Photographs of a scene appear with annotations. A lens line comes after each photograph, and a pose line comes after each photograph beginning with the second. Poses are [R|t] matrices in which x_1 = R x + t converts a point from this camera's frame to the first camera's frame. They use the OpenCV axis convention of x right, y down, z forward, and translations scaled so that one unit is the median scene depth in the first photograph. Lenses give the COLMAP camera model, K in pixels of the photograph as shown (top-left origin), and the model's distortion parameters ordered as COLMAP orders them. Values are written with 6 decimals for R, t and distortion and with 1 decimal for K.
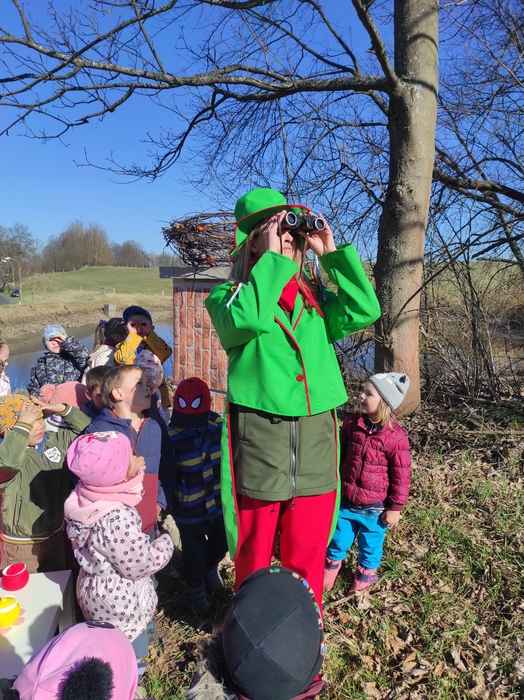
lens RADIAL K [[498.2, 0, 262.0], [0, 498.2, 350.0], [0, 0, 1]] dist [0.042575, -0.006960]
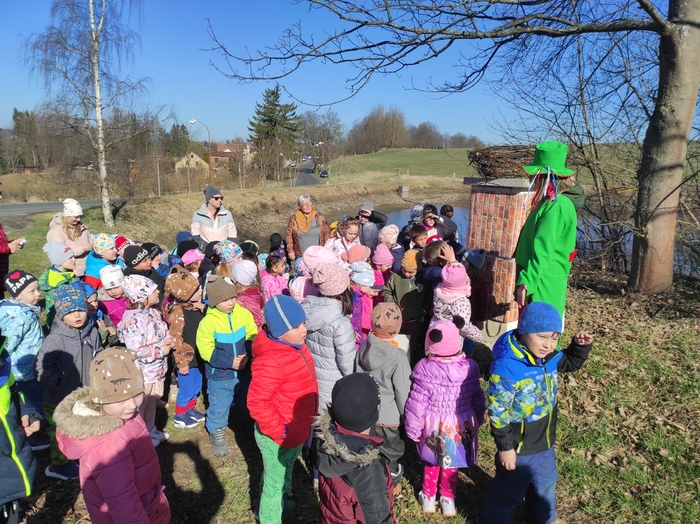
lens RADIAL K [[498.2, 0, 352.5], [0, 498.2, 268.7], [0, 0, 1]] dist [0.042575, -0.006960]
pose [[0.924389, 0.085596, -0.371722, 0.039533], [-0.058220, 0.994740, 0.084278, 0.006487], [0.376981, -0.056264, 0.924511, -0.288703]]
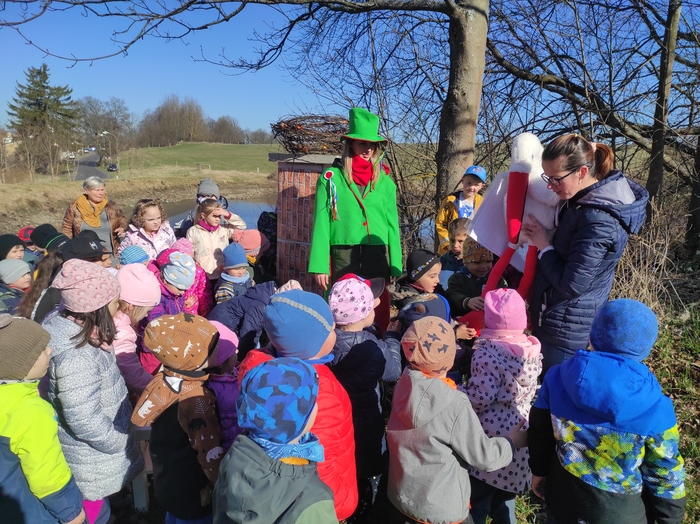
lens RADIAL K [[502.9, 0, 345.6], [0, 502.9, 255.8], [0, 0, 1]] dist [0.045357, -0.005255]
pose [[0.999530, 0.022682, -0.020614, 0.019513], [-0.021603, 0.998459, 0.051119, 0.018649], [0.021741, -0.050649, 0.998480, -0.180043]]
